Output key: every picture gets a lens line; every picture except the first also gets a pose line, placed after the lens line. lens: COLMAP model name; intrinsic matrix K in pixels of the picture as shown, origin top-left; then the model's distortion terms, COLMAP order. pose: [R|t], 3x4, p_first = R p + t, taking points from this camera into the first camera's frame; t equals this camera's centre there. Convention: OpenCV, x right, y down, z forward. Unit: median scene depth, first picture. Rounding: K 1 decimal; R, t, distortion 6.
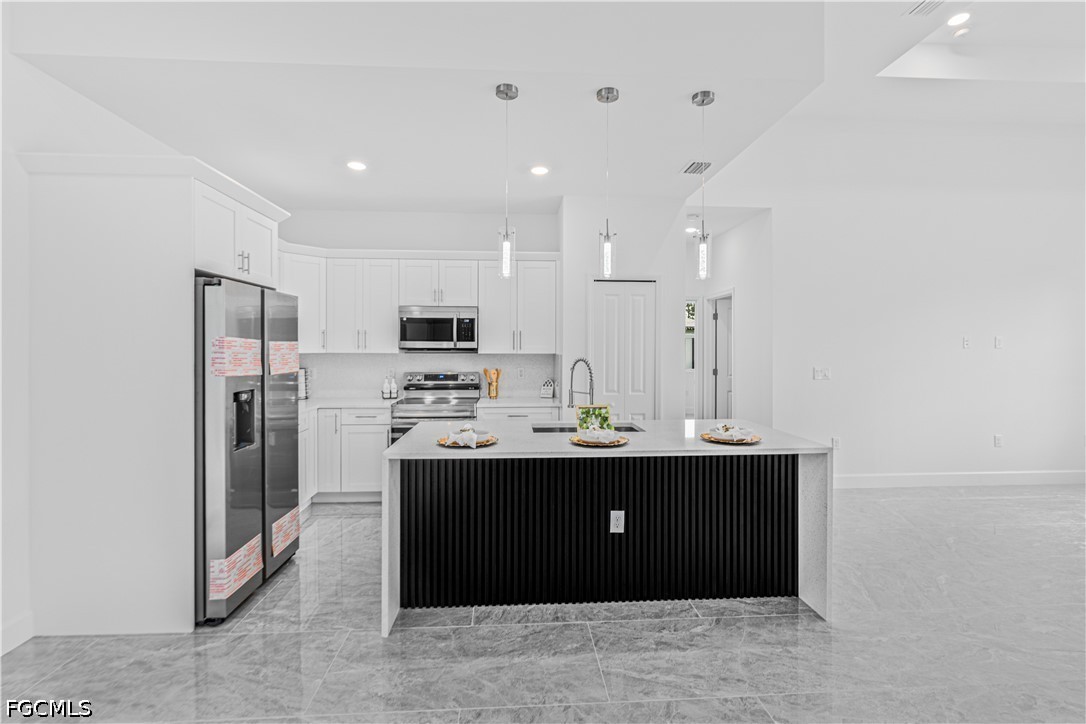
lens RADIAL K [[512.3, 0, 545.9], [0, 512.3, 350.9], [0, 0, 1]] dist [-0.012113, 0.003026]
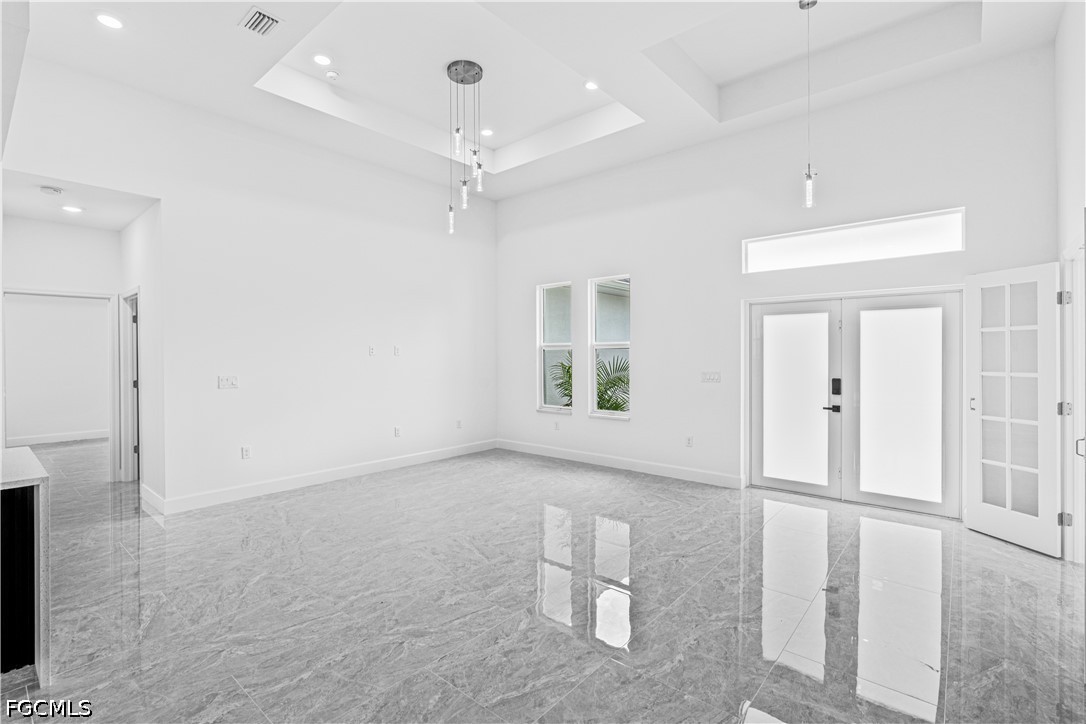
lens RADIAL K [[492.2, 0, 536.5], [0, 492.2, 357.3], [0, 0, 1]] dist [-0.009810, 0.001645]
pose [[0.701933, -0.006950, 0.712209, 0.309867], [0.008897, 0.999960, 0.000990, 0.001793], [-0.712187, 0.005641, 0.701967, -0.069501]]
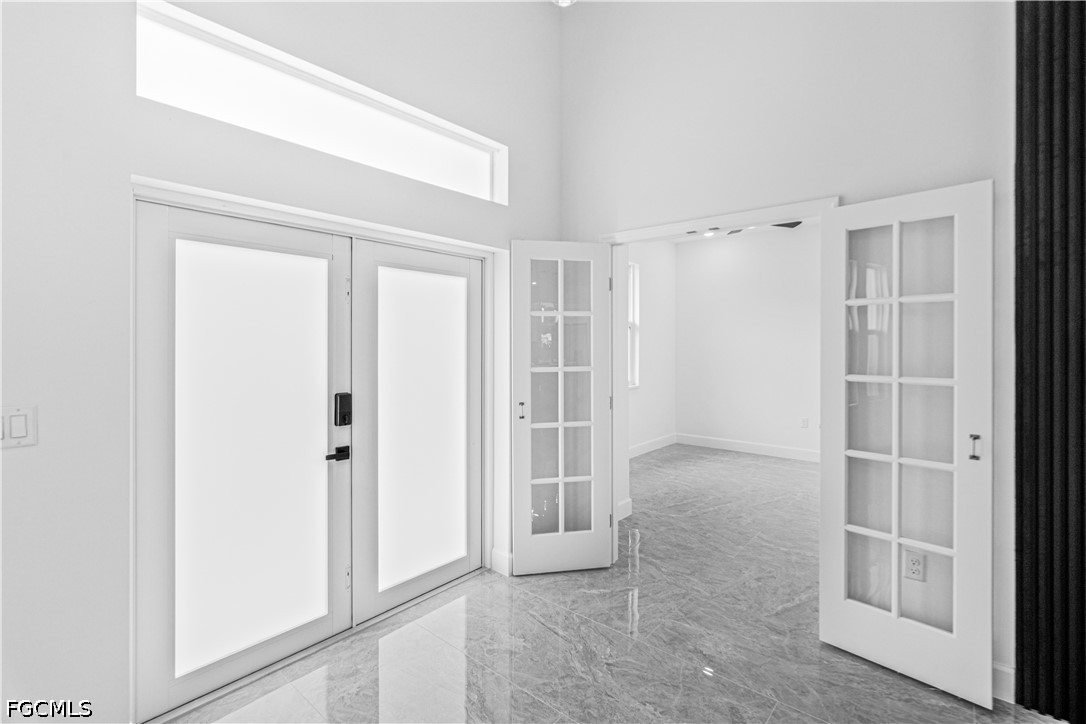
lens RADIAL K [[492.2, 0, 543.2], [0, 492.2, 346.7], [0, 0, 1]] dist [-0.009810, 0.001645]
pose [[-0.723265, -0.004987, 0.690552, 0.947204], [0.005620, 0.999898, 0.013106, -0.001498], [-0.690548, 0.013360, -0.723164, 0.411361]]
